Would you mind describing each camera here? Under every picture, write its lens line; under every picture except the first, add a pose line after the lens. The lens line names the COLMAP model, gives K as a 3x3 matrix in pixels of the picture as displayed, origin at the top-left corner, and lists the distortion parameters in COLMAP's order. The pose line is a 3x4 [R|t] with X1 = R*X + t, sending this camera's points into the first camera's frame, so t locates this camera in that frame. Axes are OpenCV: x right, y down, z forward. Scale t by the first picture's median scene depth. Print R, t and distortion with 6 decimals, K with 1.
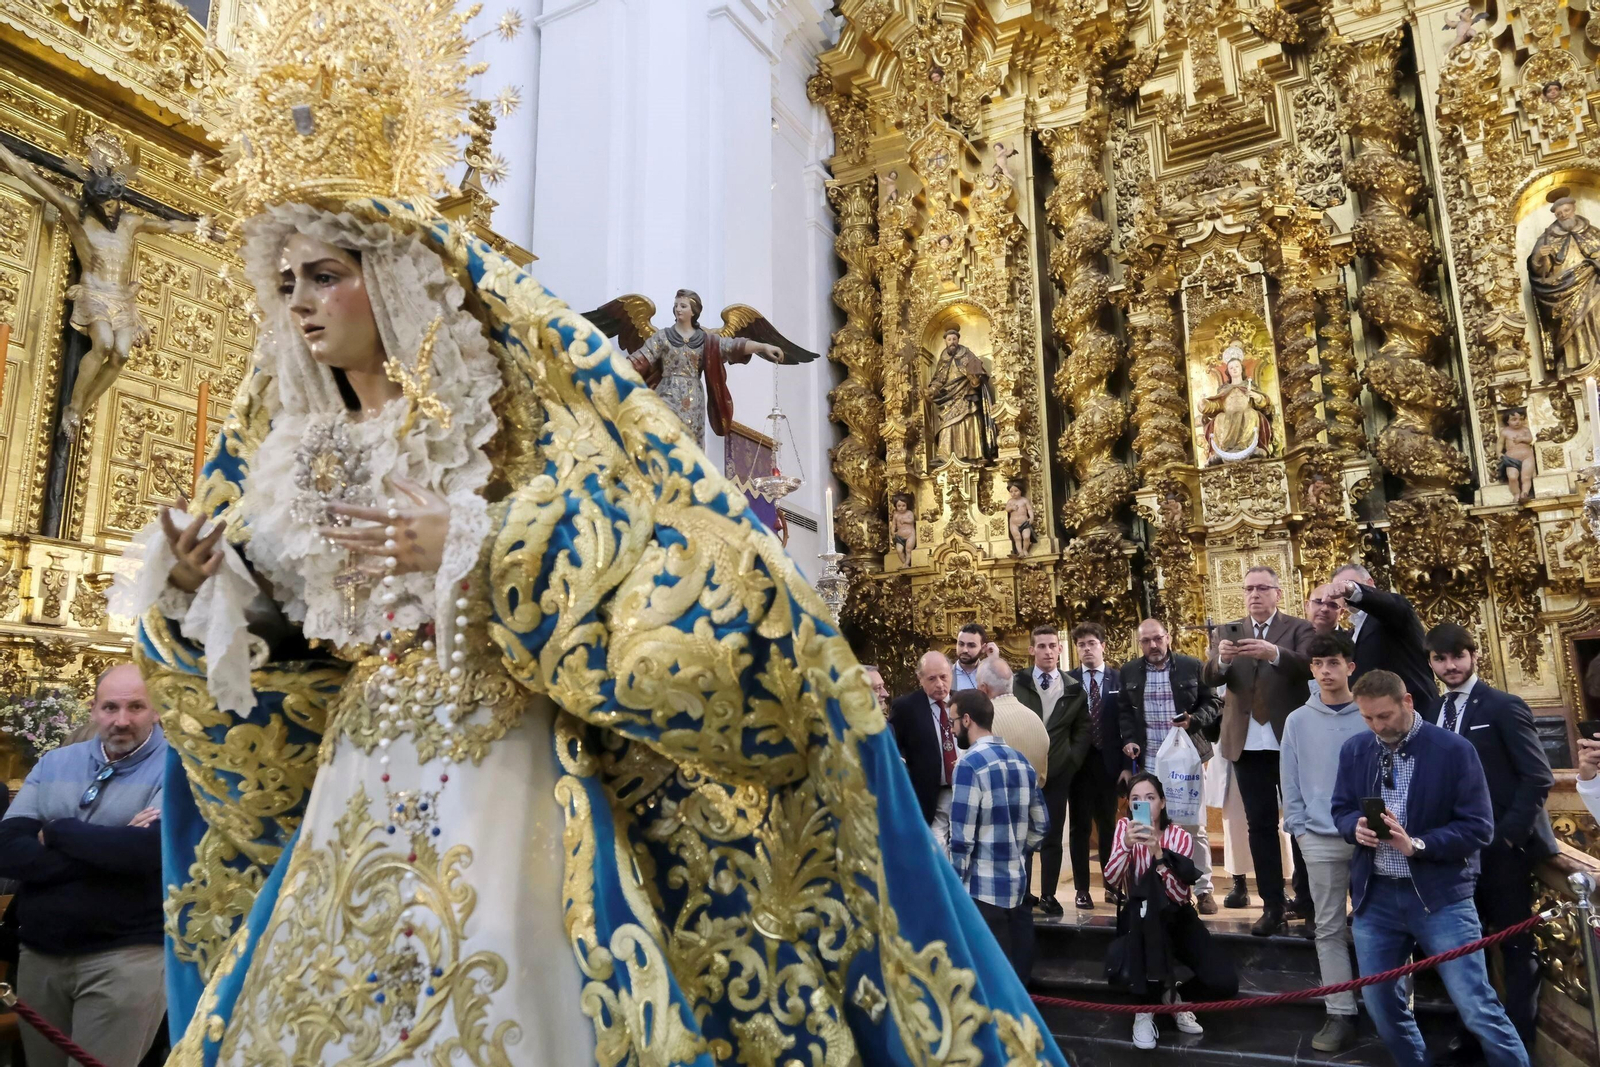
lens RADIAL K [[1086.8, 0, 786.0], [0, 1086.8, 546.4], [0, 0, 1]] dist [-0.030946, 0.010476]
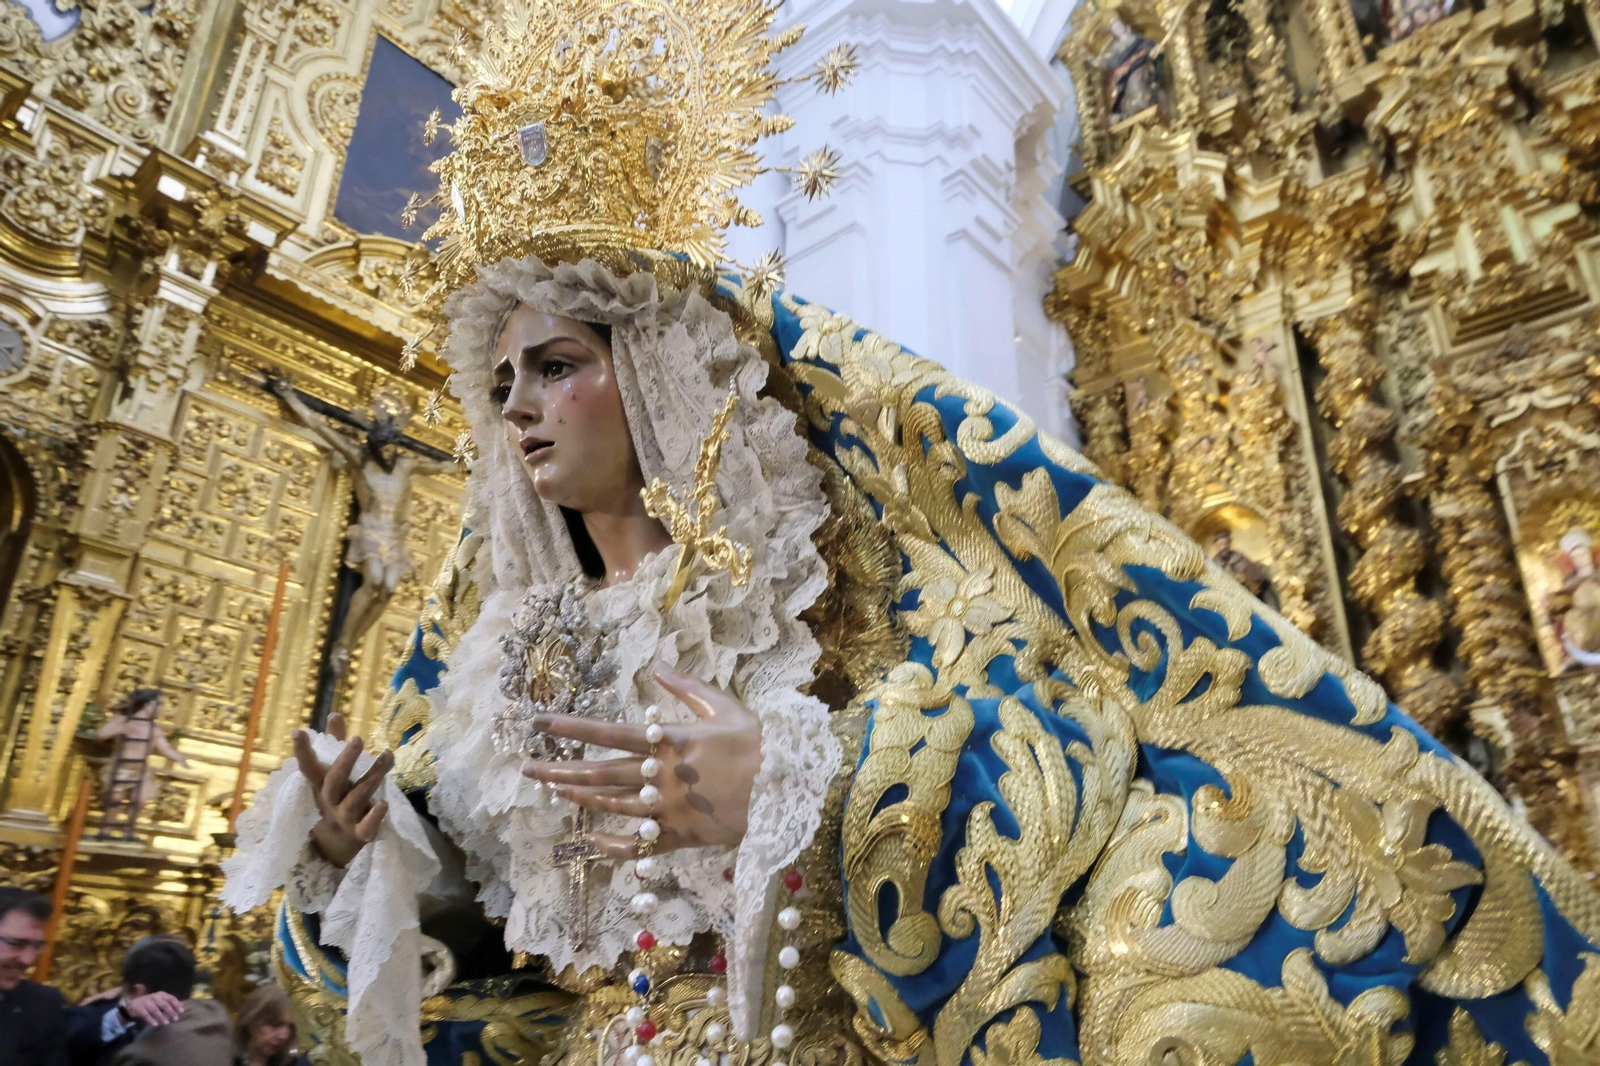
lens RADIAL K [[1086.8, 0, 786.0], [0, 1086.8, 545.9], [0, 0, 1]] dist [-0.030946, 0.010476]
pose [[0.976544, -0.052651, -0.208782, -0.156344], [0.007952, 0.977800, -0.209389, -0.007131], [0.215172, 0.202817, 0.955283, 0.413791]]
